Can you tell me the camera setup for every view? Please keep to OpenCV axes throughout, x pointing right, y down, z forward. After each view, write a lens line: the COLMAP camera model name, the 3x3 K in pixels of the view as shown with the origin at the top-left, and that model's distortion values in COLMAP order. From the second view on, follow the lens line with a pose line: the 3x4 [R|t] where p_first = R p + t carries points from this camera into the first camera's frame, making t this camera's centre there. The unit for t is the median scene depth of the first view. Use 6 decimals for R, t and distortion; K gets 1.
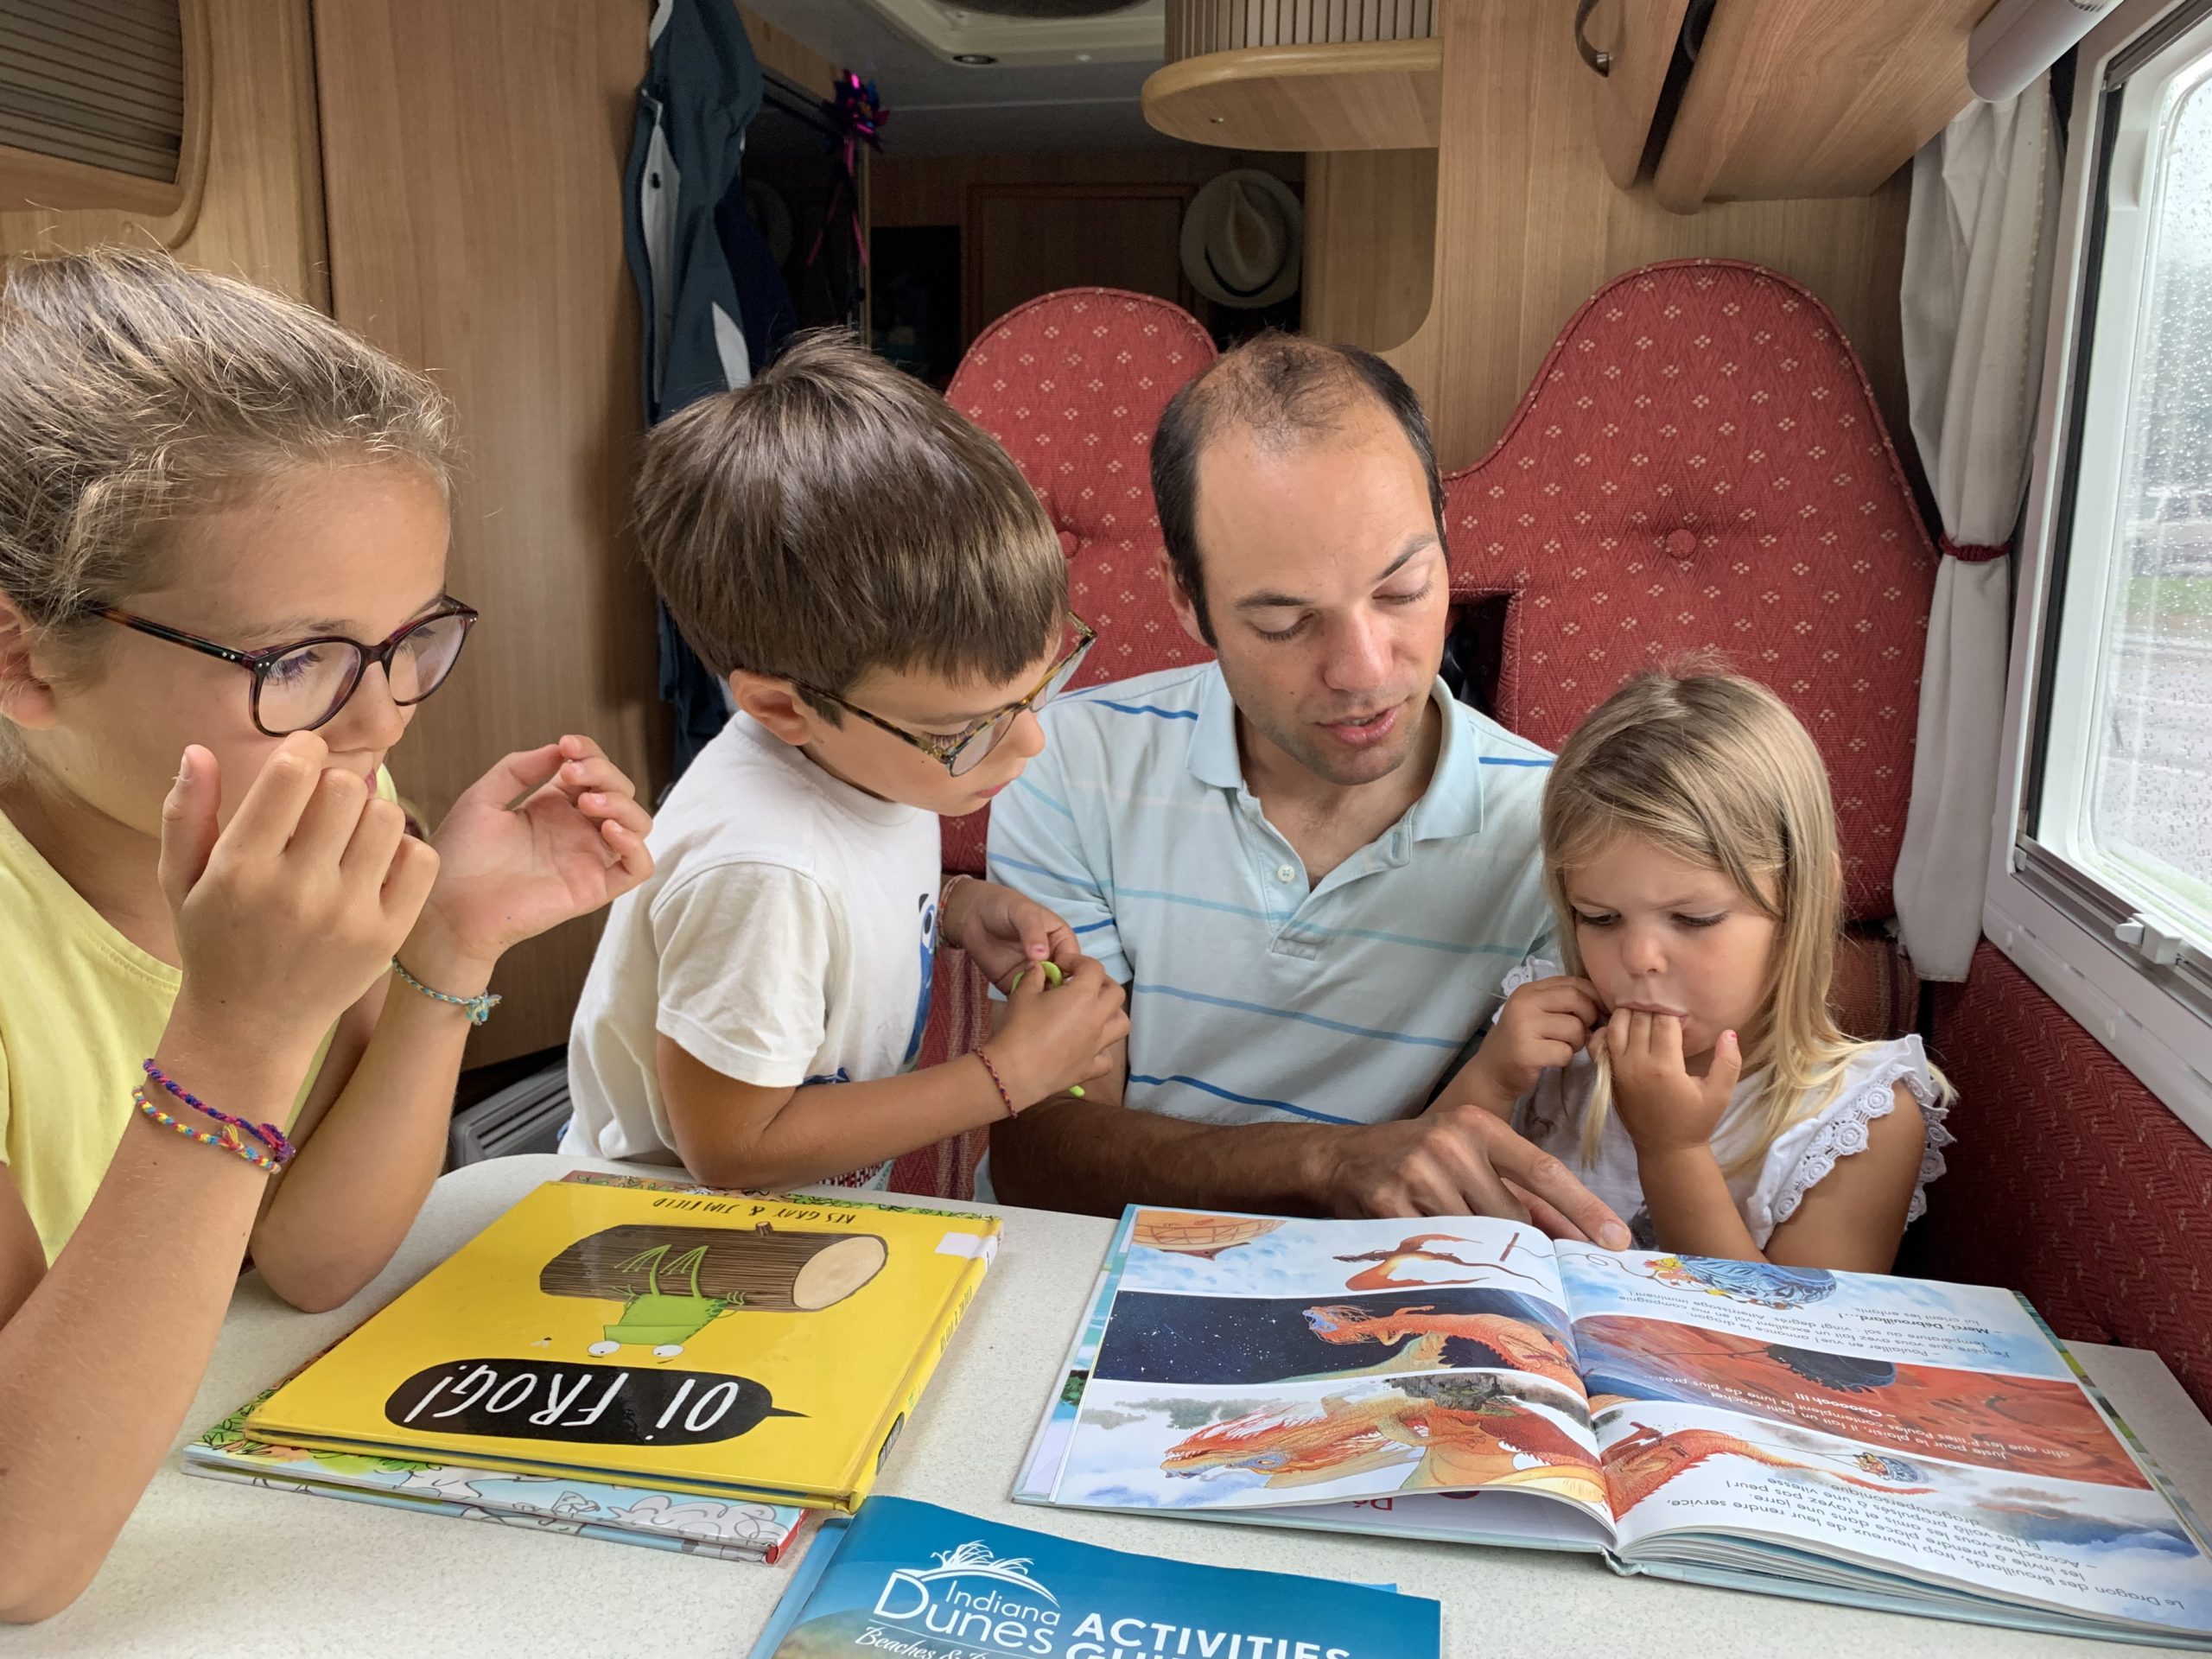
lens RADIAL K [[1684.5, 0, 1105.0], [0, 1684.5, 828.0], [0, 0, 1]] dist [0.038282, -0.034850]
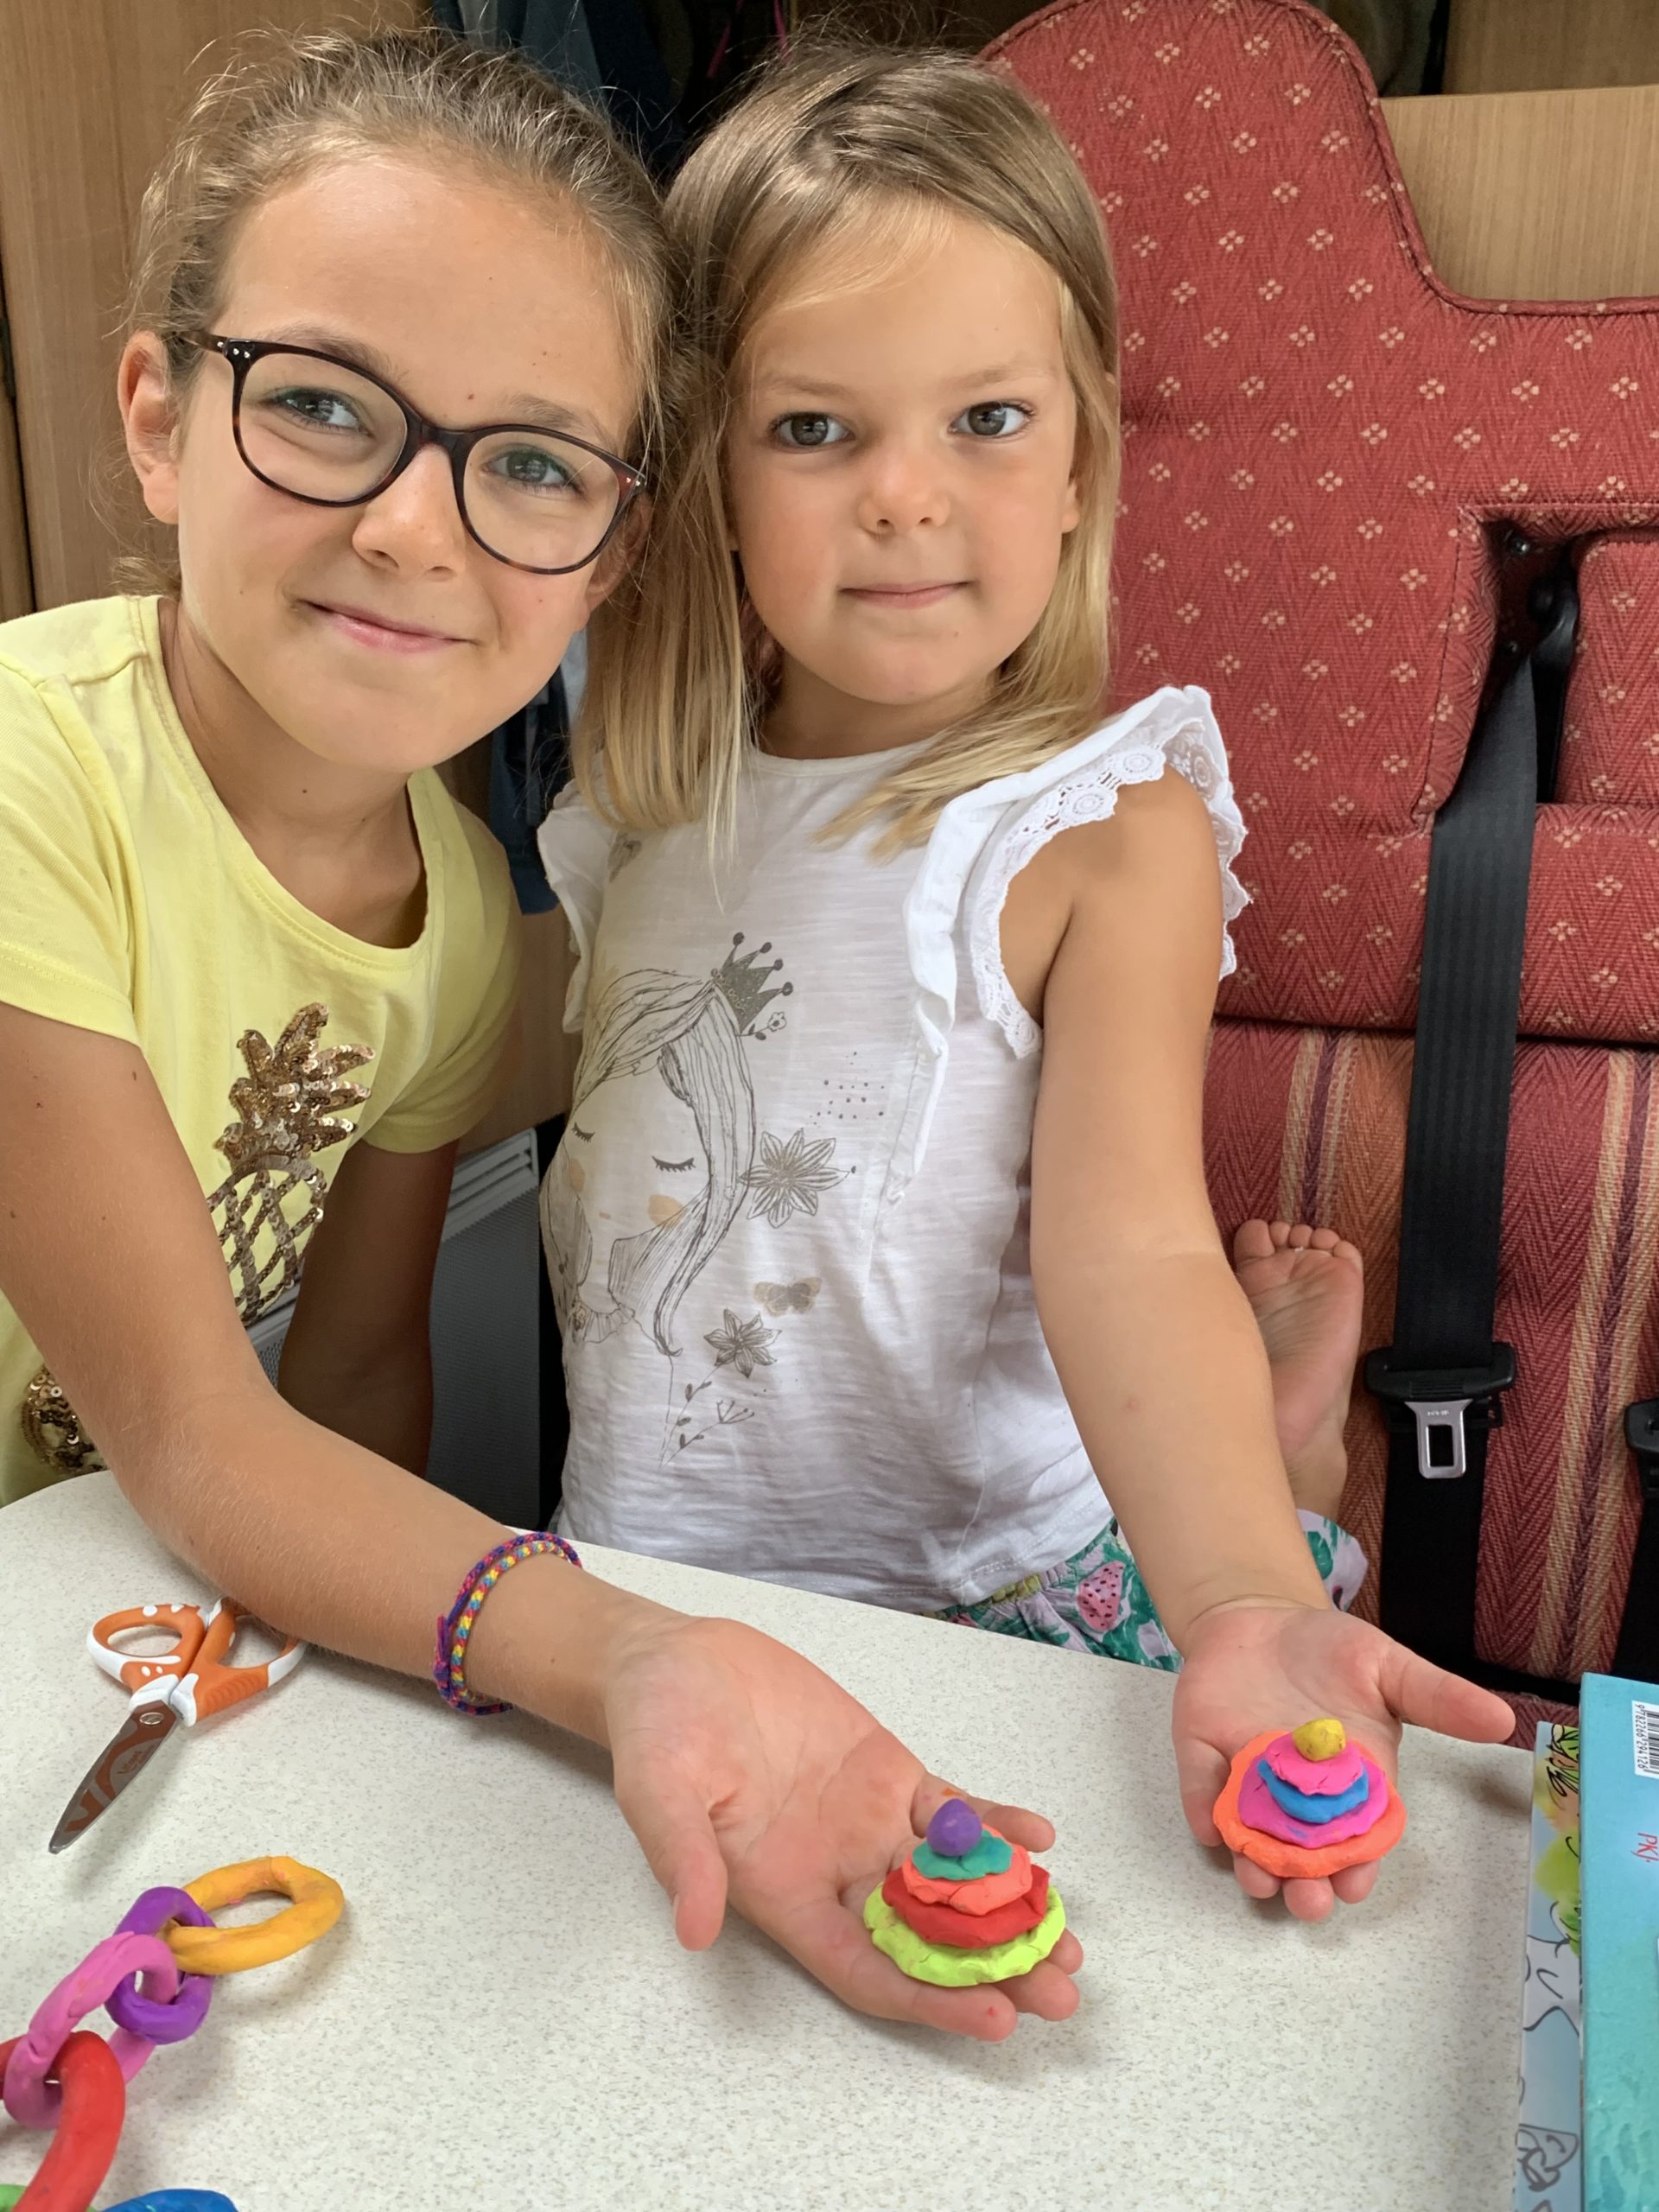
lens RADIAL K [[2064.2, 0, 827.8], [0, 2064.2, 1107.2], [0, 0, 1]] dist [0.007752, 0.000000]
pose [[0.992452, 0.031650, -0.118479, -0.022913], [-0.018698, 0.993880, 0.108875, -0.008187], [0.121199, -0.105838, 0.986970, 0.242232]]
